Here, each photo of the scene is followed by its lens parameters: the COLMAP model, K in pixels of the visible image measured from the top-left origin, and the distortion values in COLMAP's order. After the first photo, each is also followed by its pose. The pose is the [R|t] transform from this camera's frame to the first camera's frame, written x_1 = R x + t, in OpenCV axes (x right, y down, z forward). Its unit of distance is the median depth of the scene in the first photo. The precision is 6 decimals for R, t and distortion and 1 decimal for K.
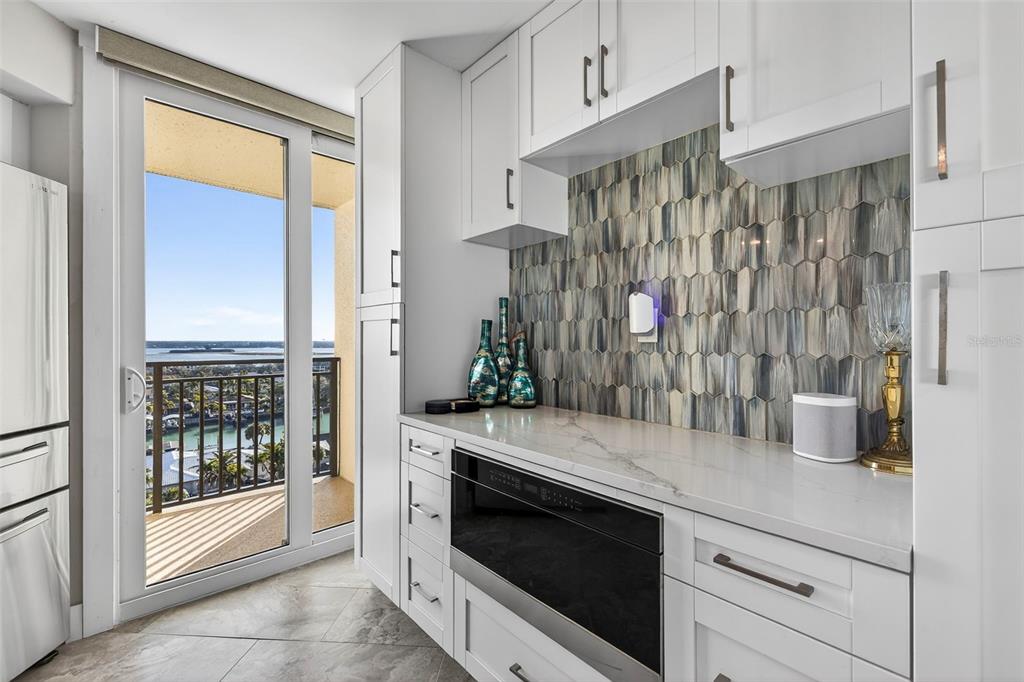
lens RADIAL K [[430.6, 0, 511.8], [0, 430.6, 340.4], [0, 0, 1]] dist [0.010842, -0.002461]
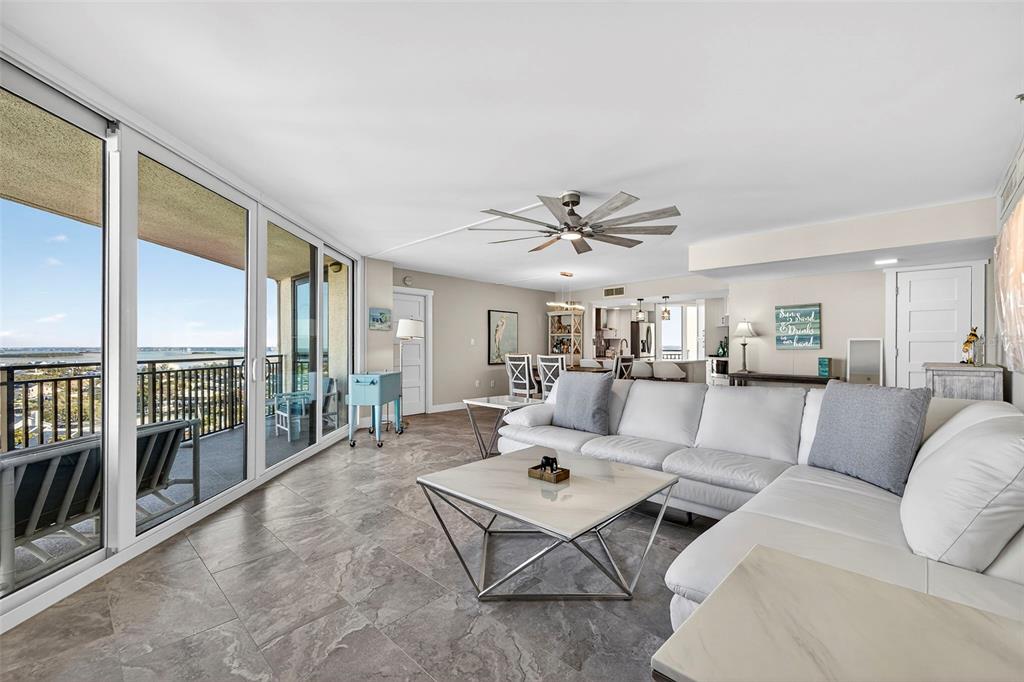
lens RADIAL K [[430.6, 0, 507.9], [0, 430.6, 342.9], [0, 0, 1]] dist [0.010842, -0.002461]
pose [[0.754548, -0.005449, -0.656222, 1.667776], [0.001374, 0.999976, -0.006723, 0.008451], [0.656243, 0.004171, 0.754538, -5.493396]]
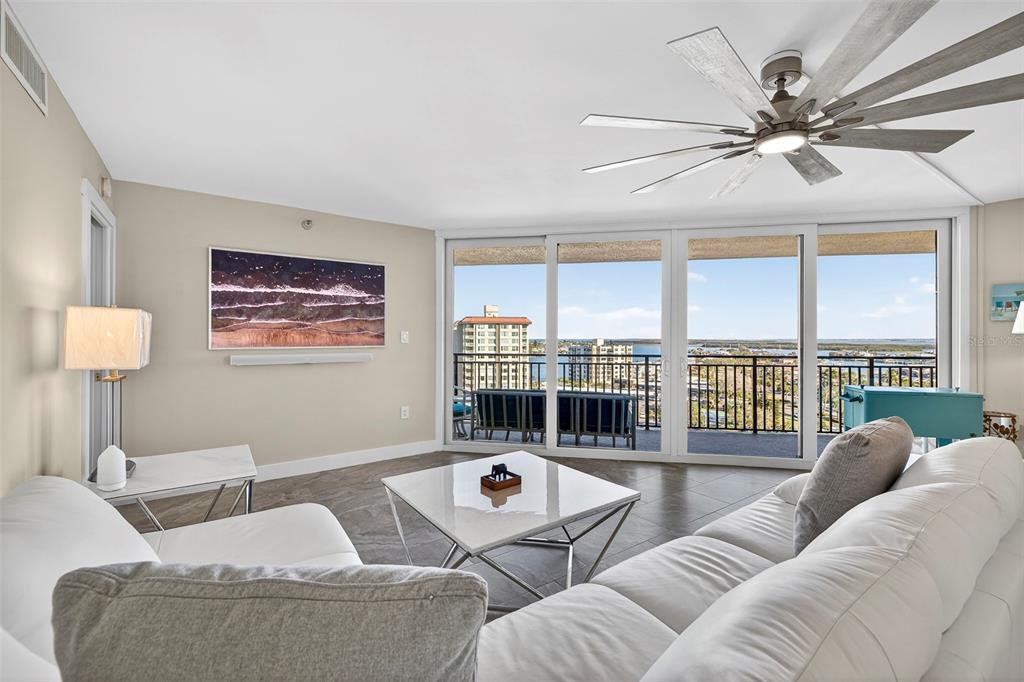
lens RADIAL K [[430.6, 0, 513.5], [0, 430.6, 339.5], [0, 0, 1]] dist [0.010842, -0.002461]
pose [[-0.780384, 0.002185, -0.625297, 1.755598], [-0.000089, 0.999993, 0.003605, -0.032388], [0.625300, 0.002869, -0.780379, -3.466106]]
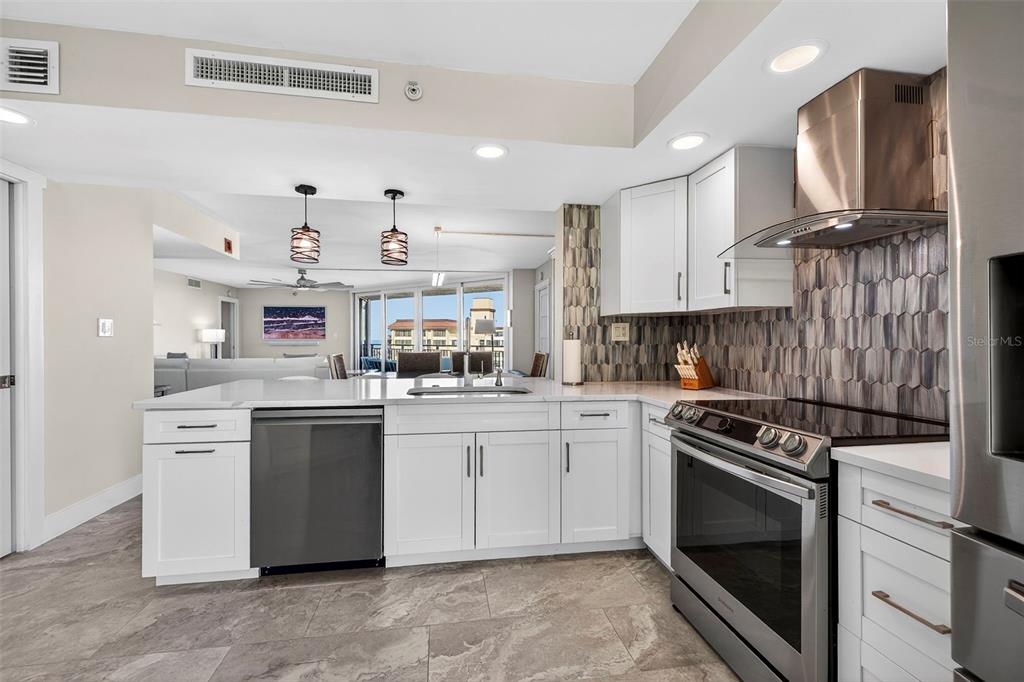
lens RADIAL K [[430.6, 0, 512.3], [0, 430.6, 342.9], [0, 0, 1]] dist [0.010842, -0.002461]
pose [[-0.976123, 0.001202, -0.217217, -0.465284], [-0.001104, 0.999944, 0.010495, -0.000837], [0.217217, 0.010484, -0.976067, 0.728884]]
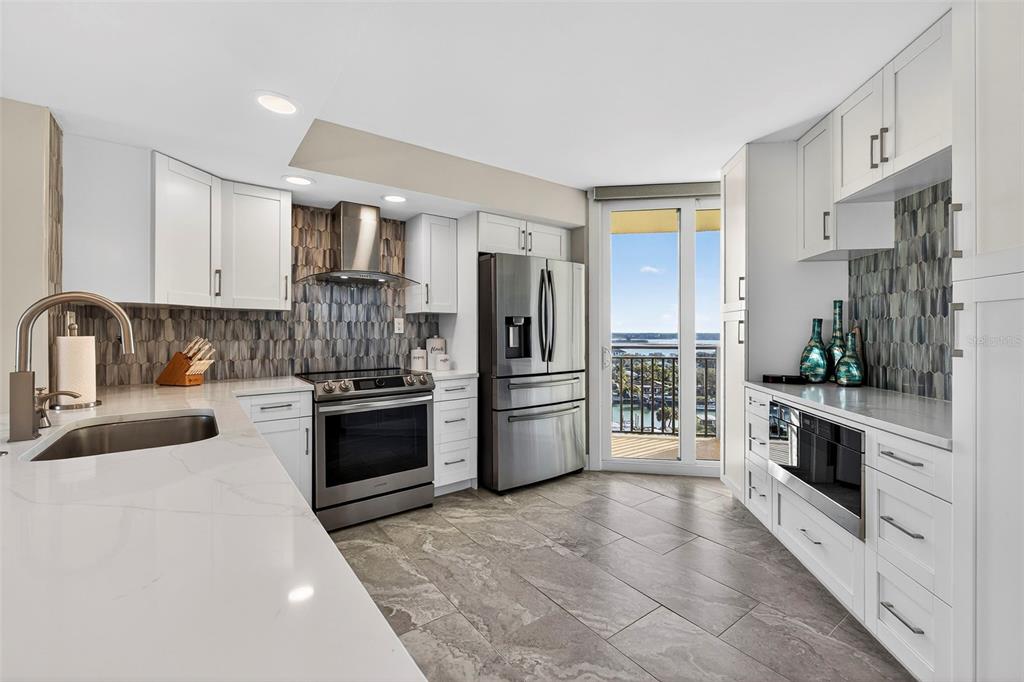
lens RADIAL K [[430.6, 0, 509.3], [0, 430.6, 332.3], [0, 0, 1]] dist [0.010842, -0.002461]
pose [[0.635538, -0.000960, -0.772069, 0.406255], [0.000281, 0.999999, -0.001013, -0.004956], [0.772069, 0.000427, 0.635538, -0.654398]]
